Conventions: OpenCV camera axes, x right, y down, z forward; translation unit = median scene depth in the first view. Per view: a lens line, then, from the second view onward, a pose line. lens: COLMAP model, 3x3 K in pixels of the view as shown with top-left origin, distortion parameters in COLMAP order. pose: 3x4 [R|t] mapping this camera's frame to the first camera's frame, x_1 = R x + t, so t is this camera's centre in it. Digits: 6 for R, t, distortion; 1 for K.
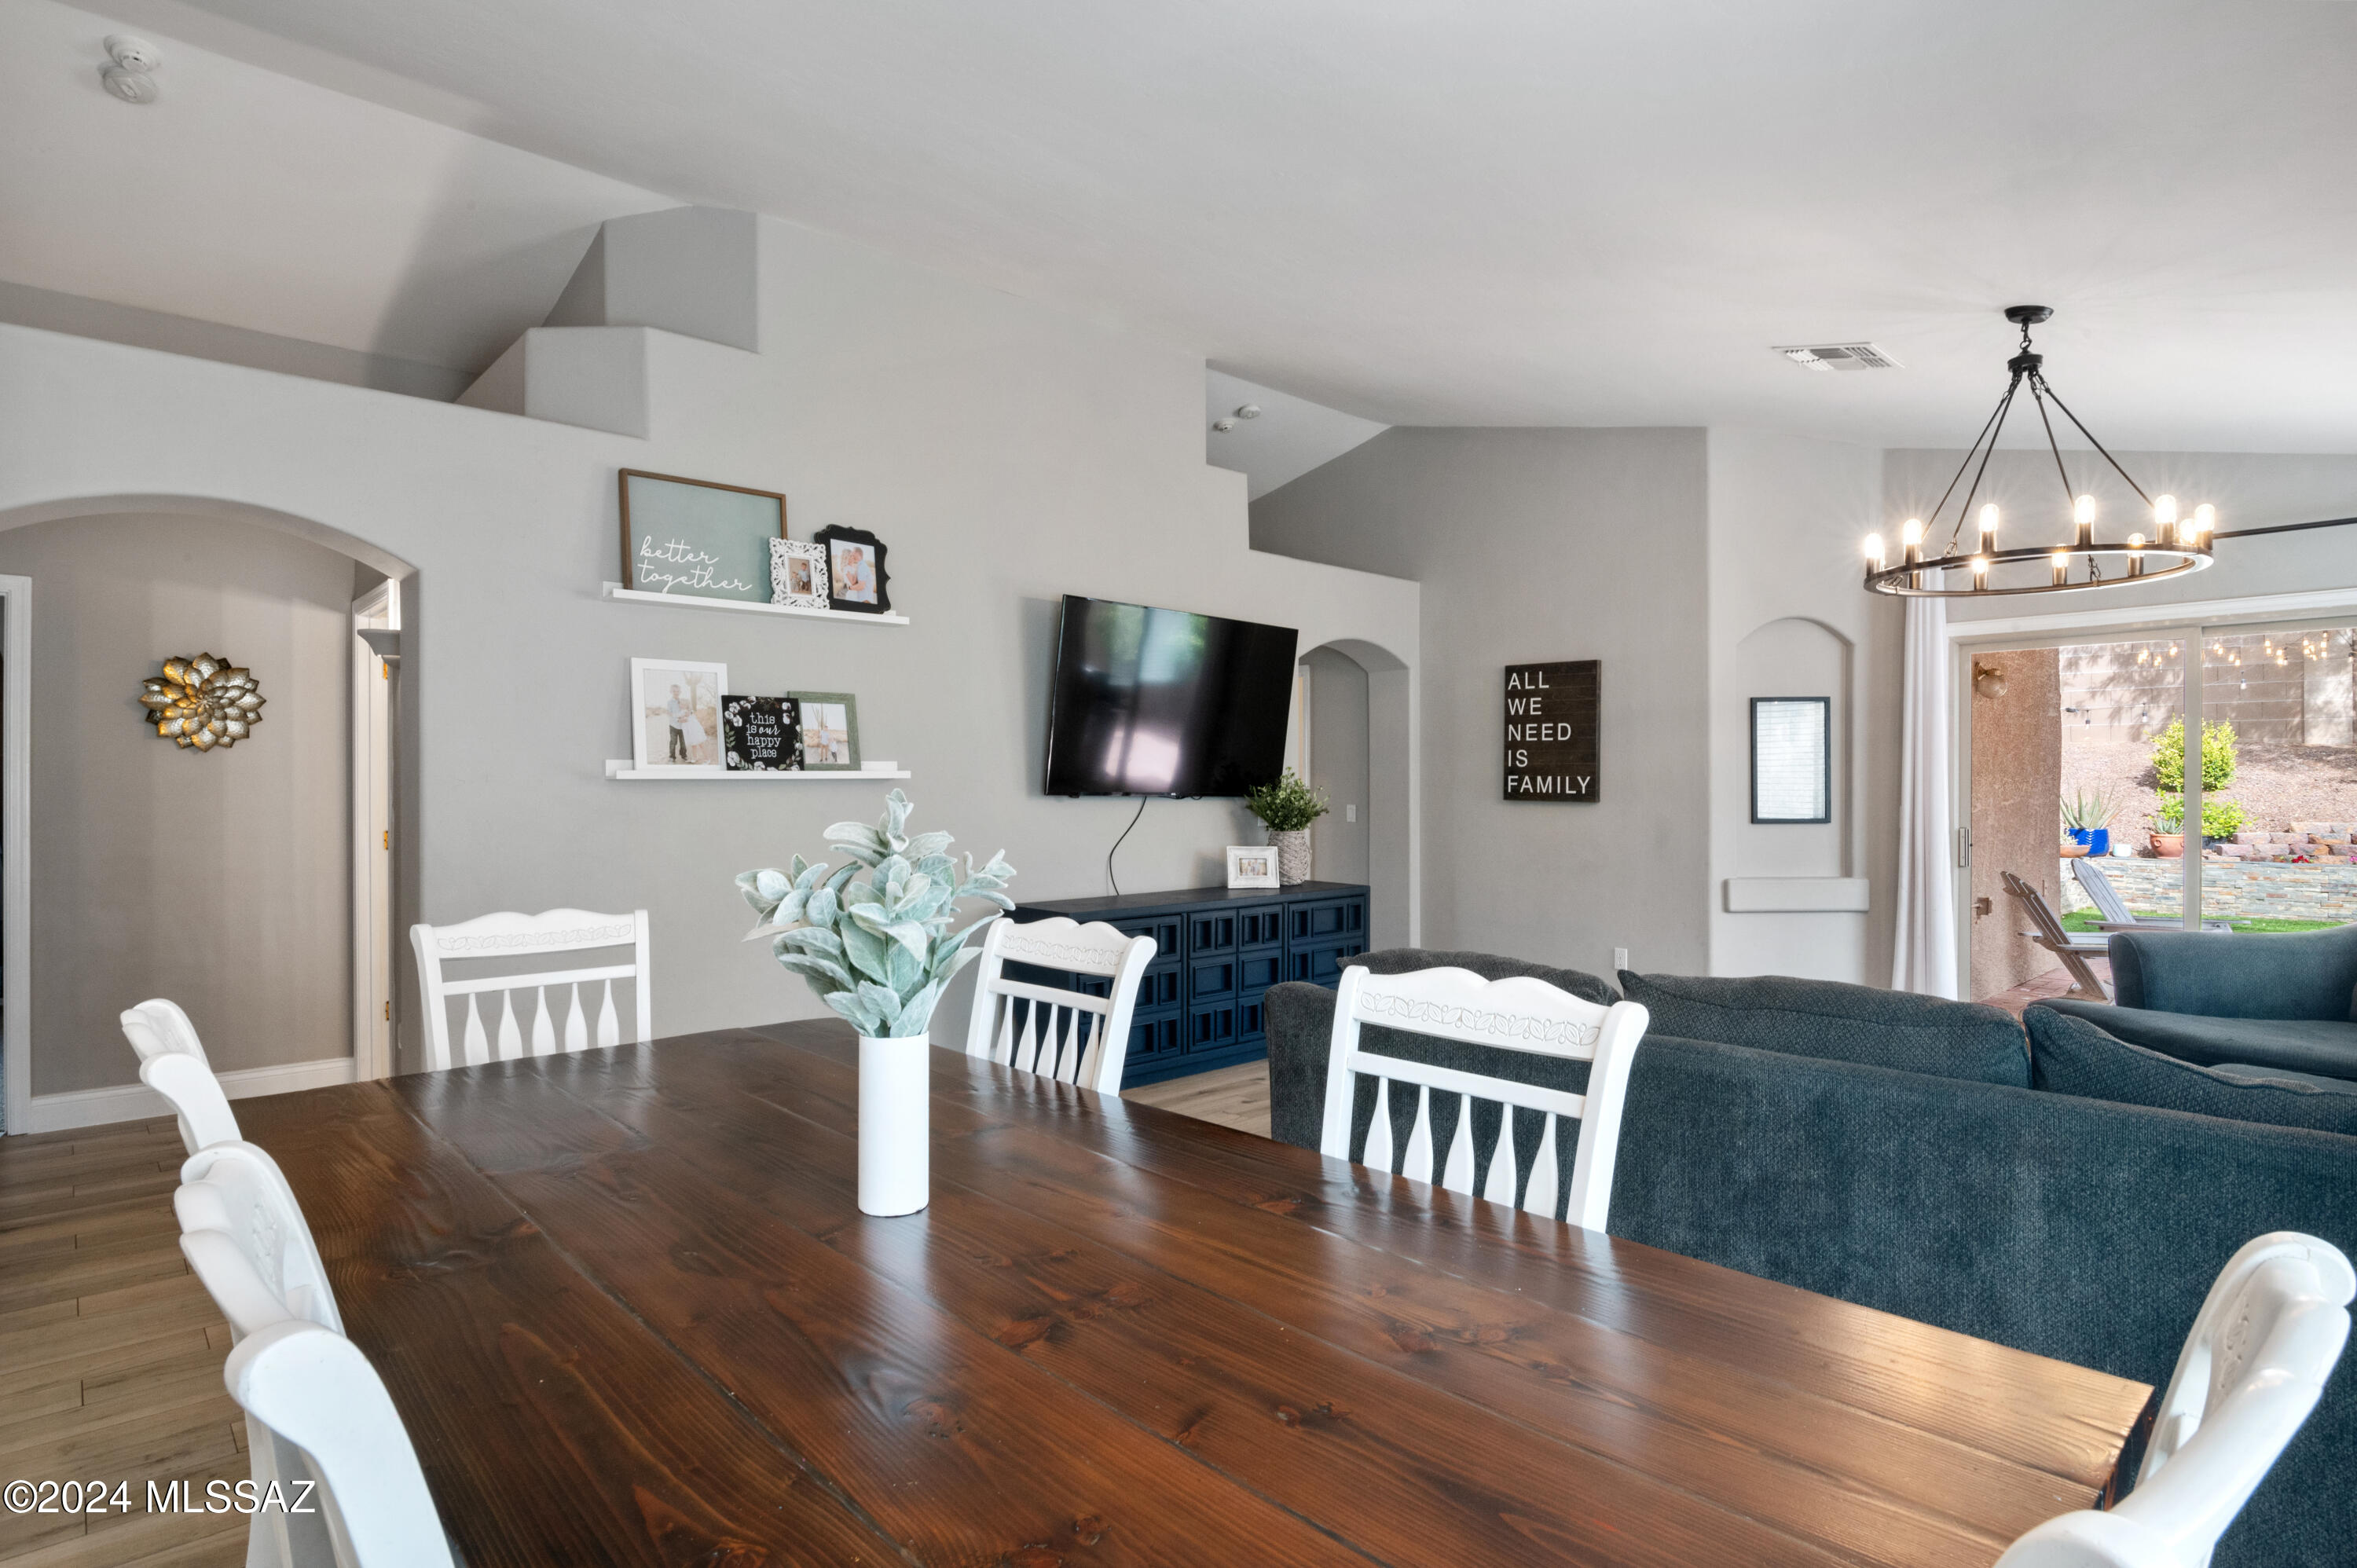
lens RADIAL K [[1240.3, 0, 1168.6], [0, 1240.3, 798.7], [0, 0, 1]] dist [-0.020782, 0.004152]
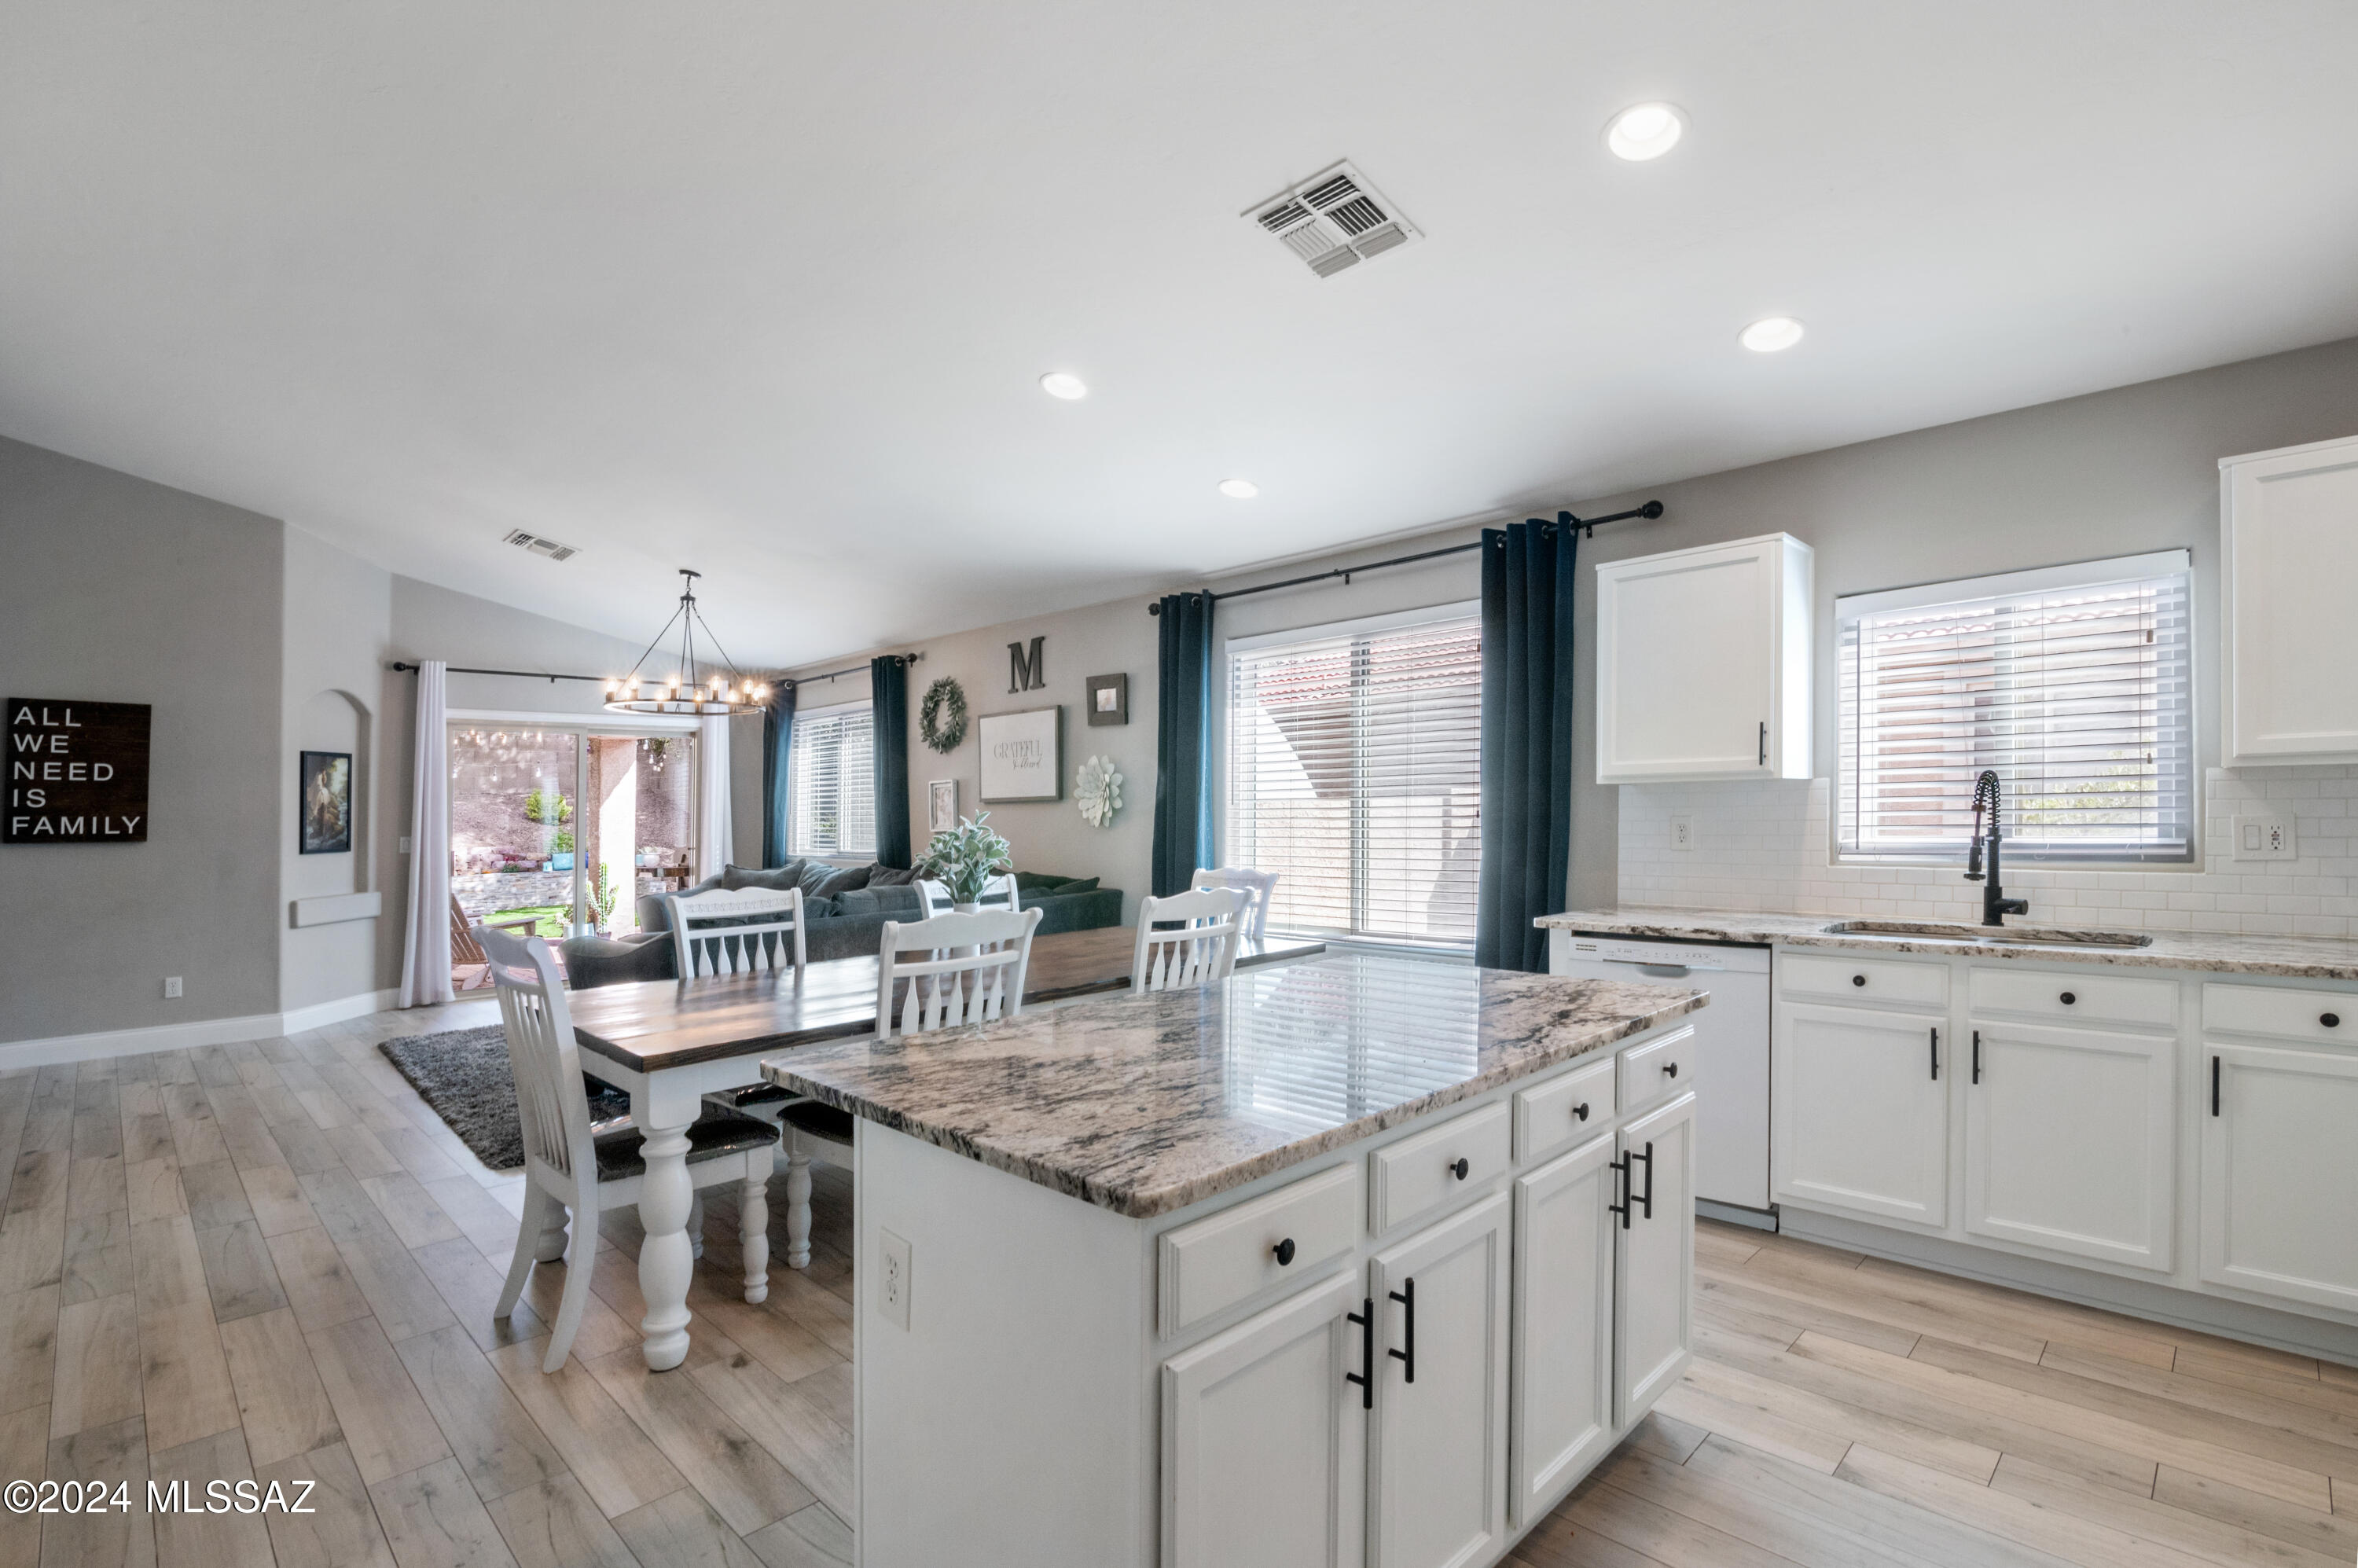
lens RADIAL K [[1100.2, 0, 1197.5], [0, 1100.2, 784.5], [0, 0, 1]] dist [-0.012194, 0.001289]
pose [[-0.046036, 0.024359, 0.998643, -0.592589], [0.027978, 0.999342, -0.023087, 0.000906], [-0.998548, 0.026878, -0.046687, 0.158844]]
